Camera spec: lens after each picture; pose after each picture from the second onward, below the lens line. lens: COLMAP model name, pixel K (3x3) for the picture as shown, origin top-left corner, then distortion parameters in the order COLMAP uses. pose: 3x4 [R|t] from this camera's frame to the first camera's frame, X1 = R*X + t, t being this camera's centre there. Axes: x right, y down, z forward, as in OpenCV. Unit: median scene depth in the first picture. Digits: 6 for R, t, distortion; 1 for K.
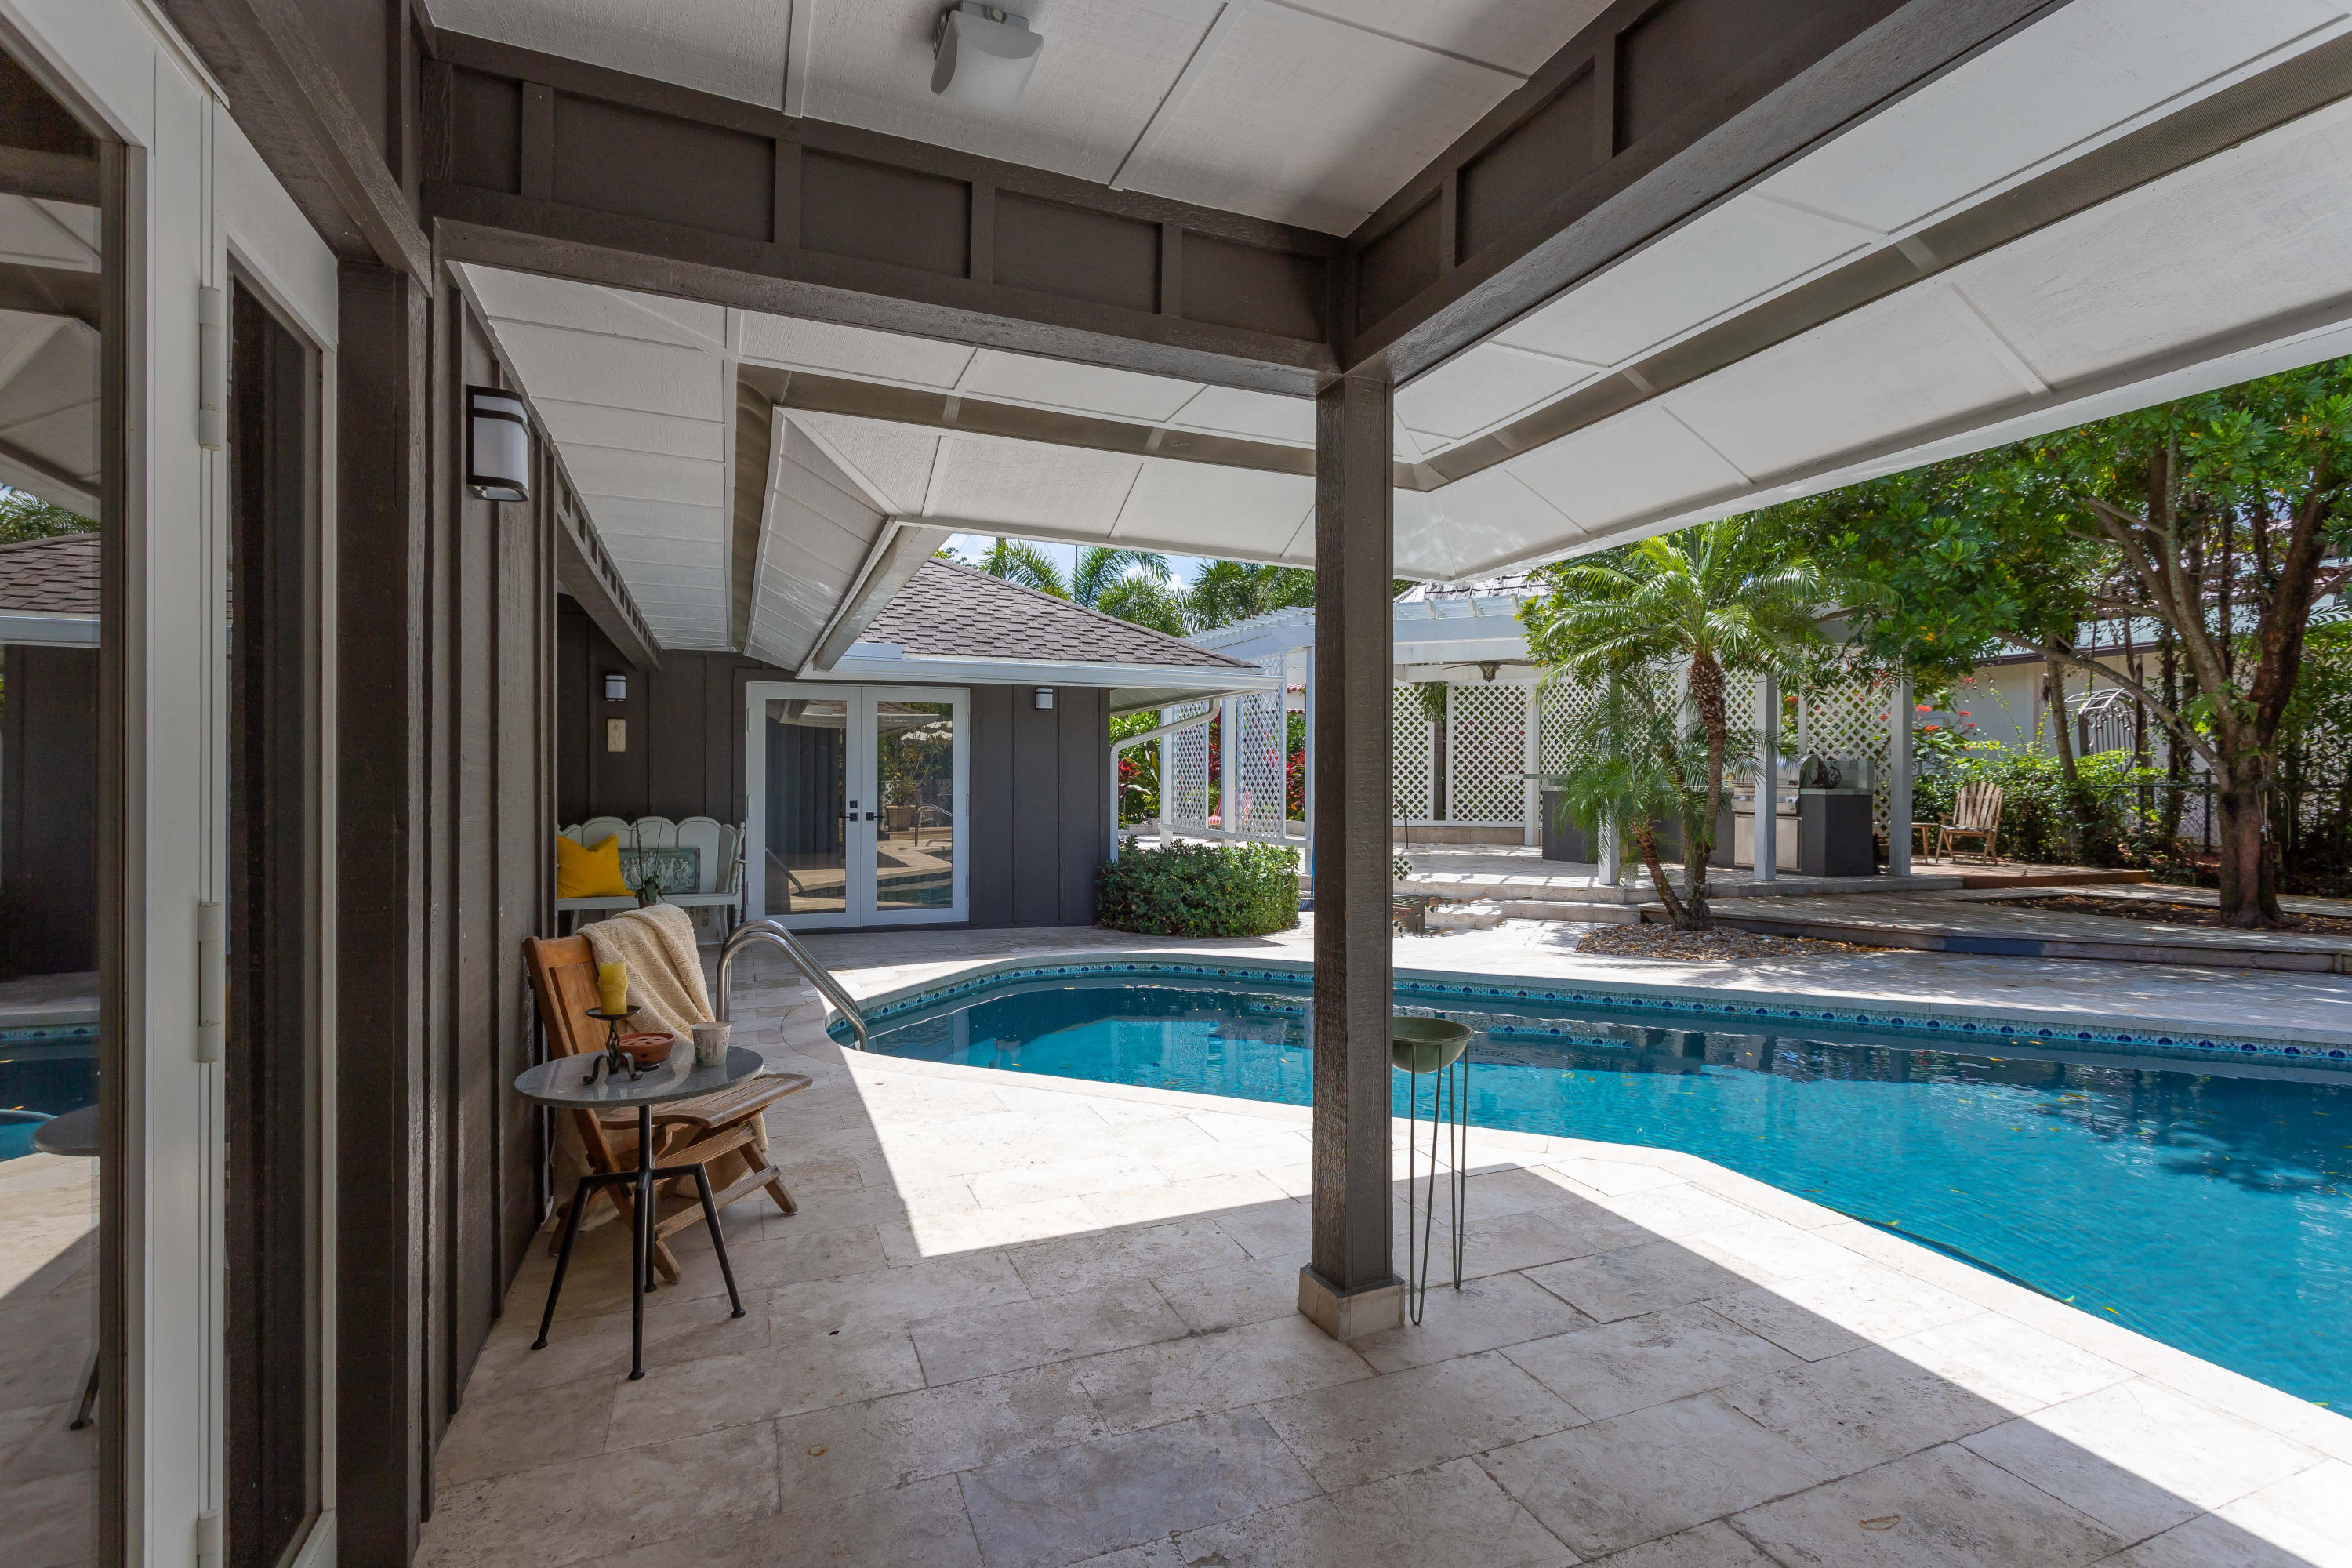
lens RADIAL K [[1109.8, 0, 1182.1], [0, 1109.8, 783.8], [0, 0, 1]] dist [-0.002538, -0.000448]
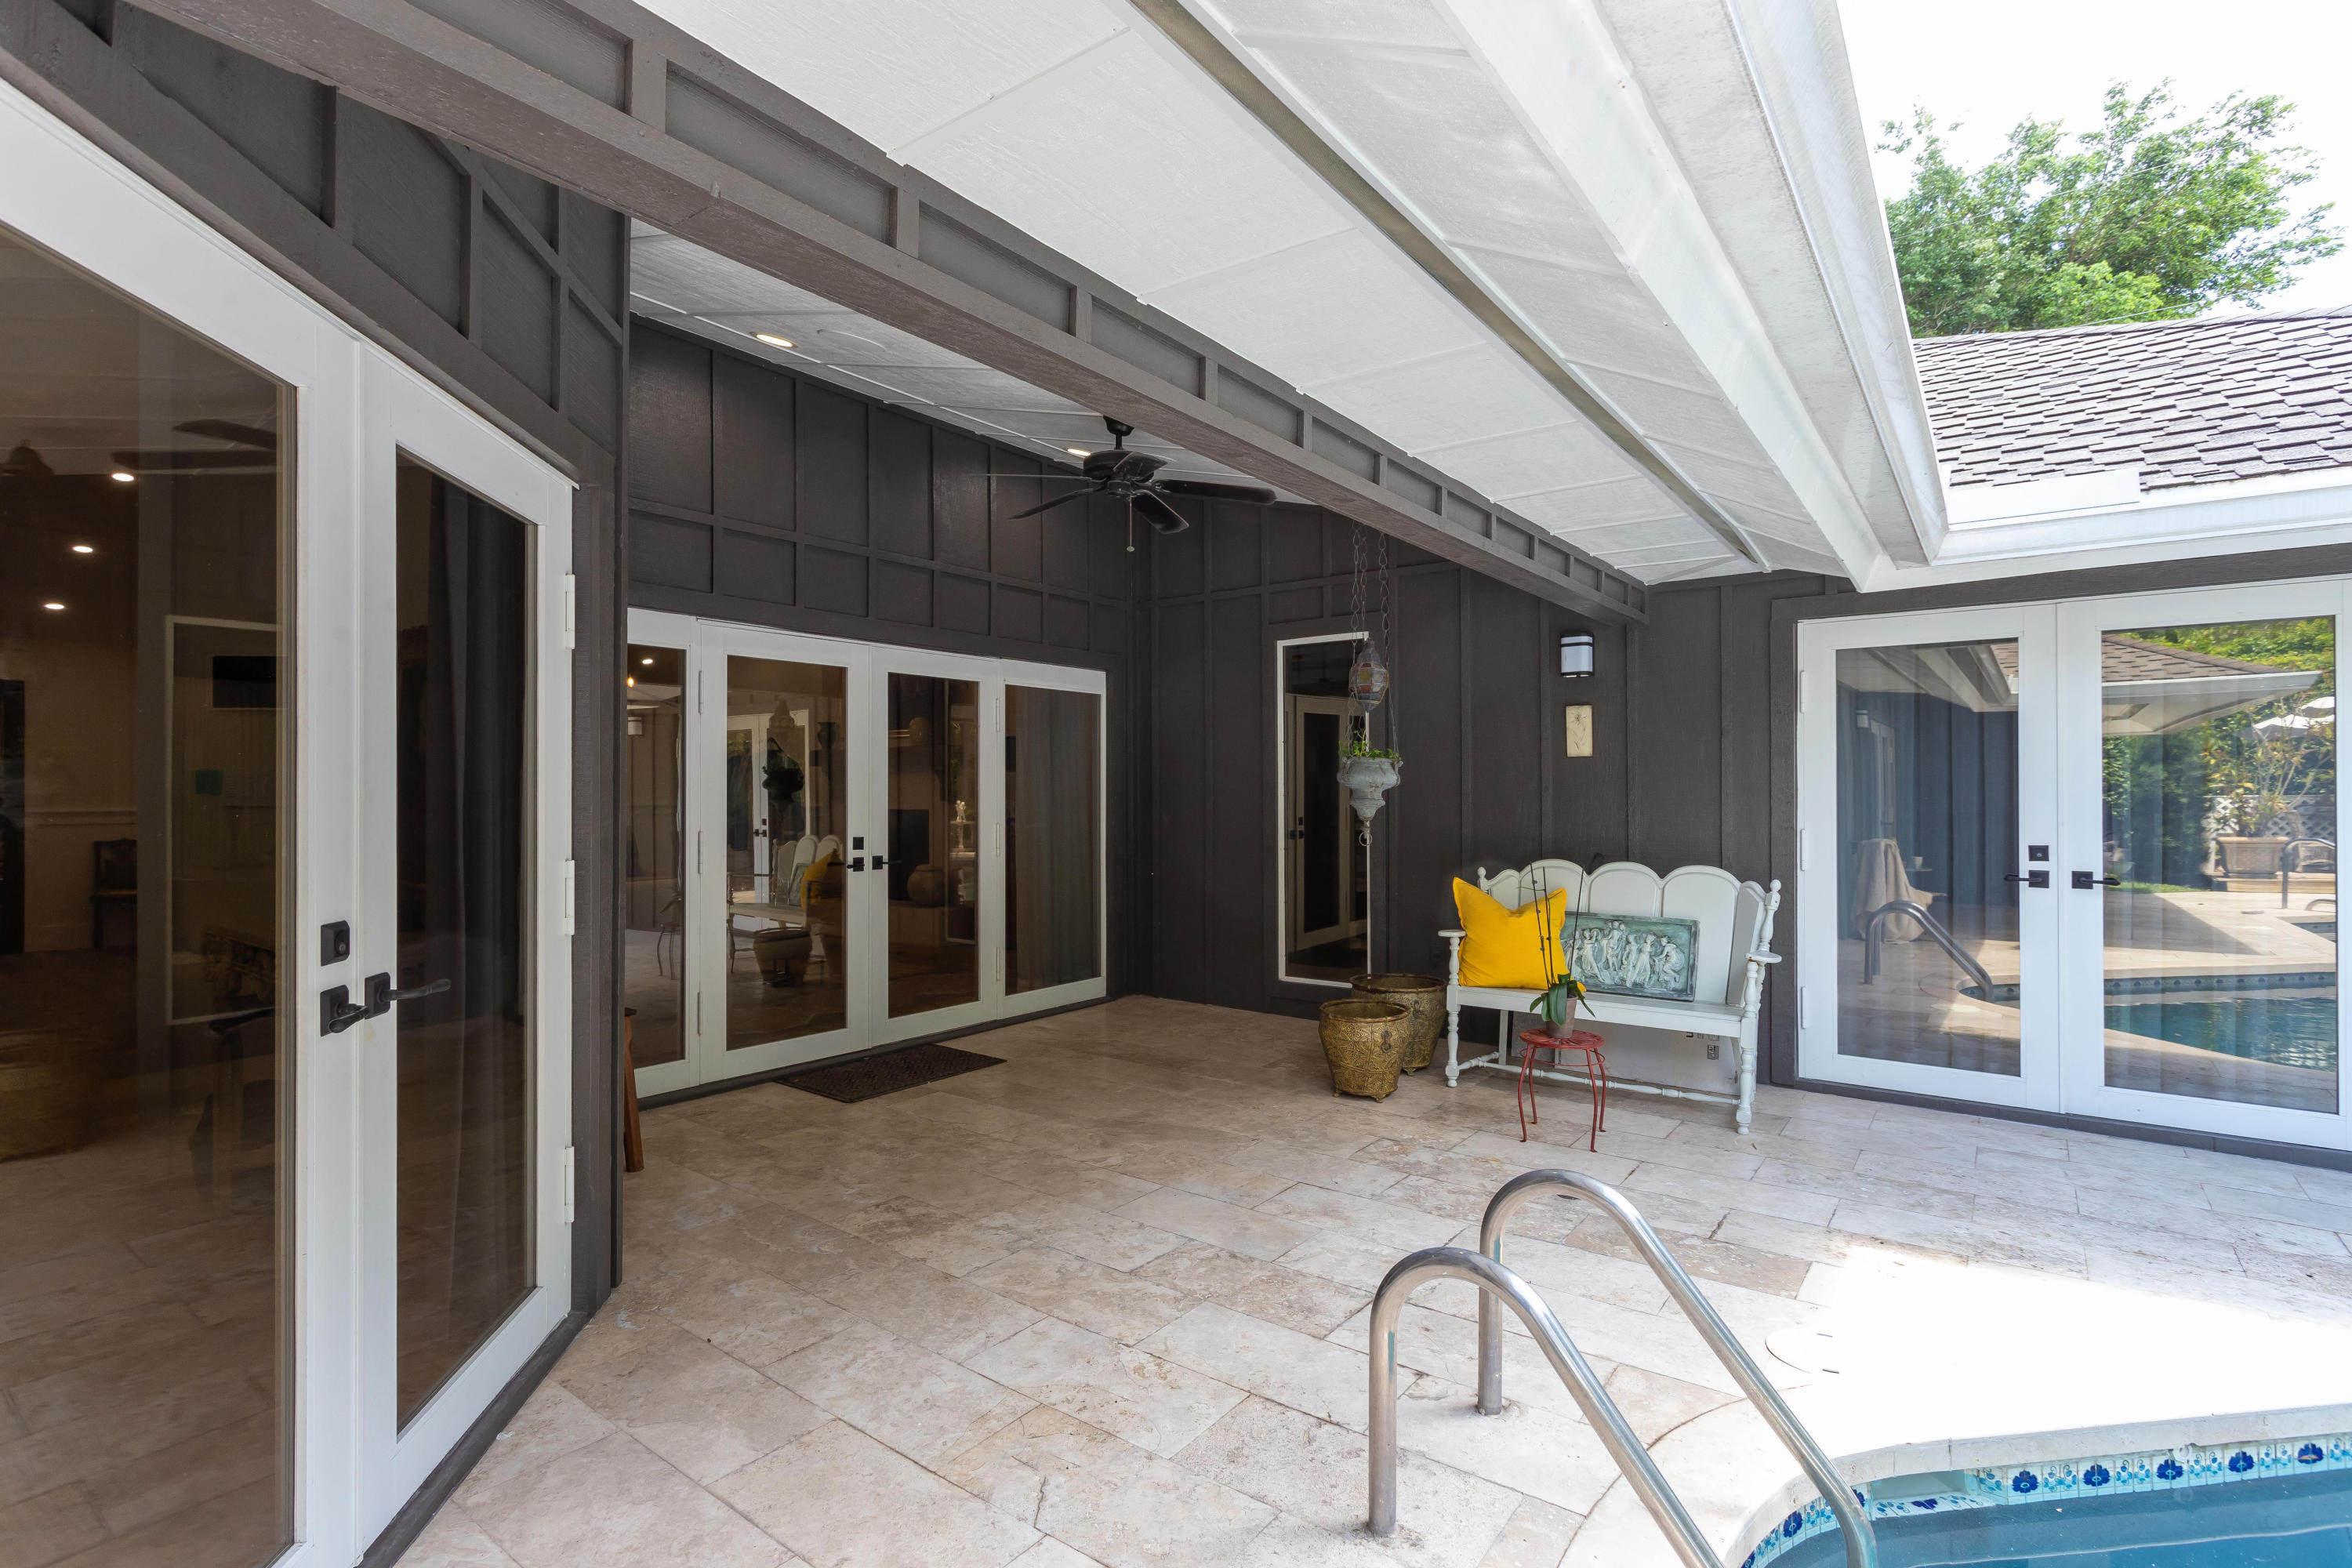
lens RADIAL K [[1109.8, 0, 1180.3], [0, 1109.8, 788.7], [0, 0, 1]] dist [-0.002538, -0.000448]
pose [[0.511042, -0.004615, -0.859544, -0.079168], [-0.001703, 0.999978, -0.006381, -0.006092], [0.859554, 0.004725, 0.511023, 0.469121]]
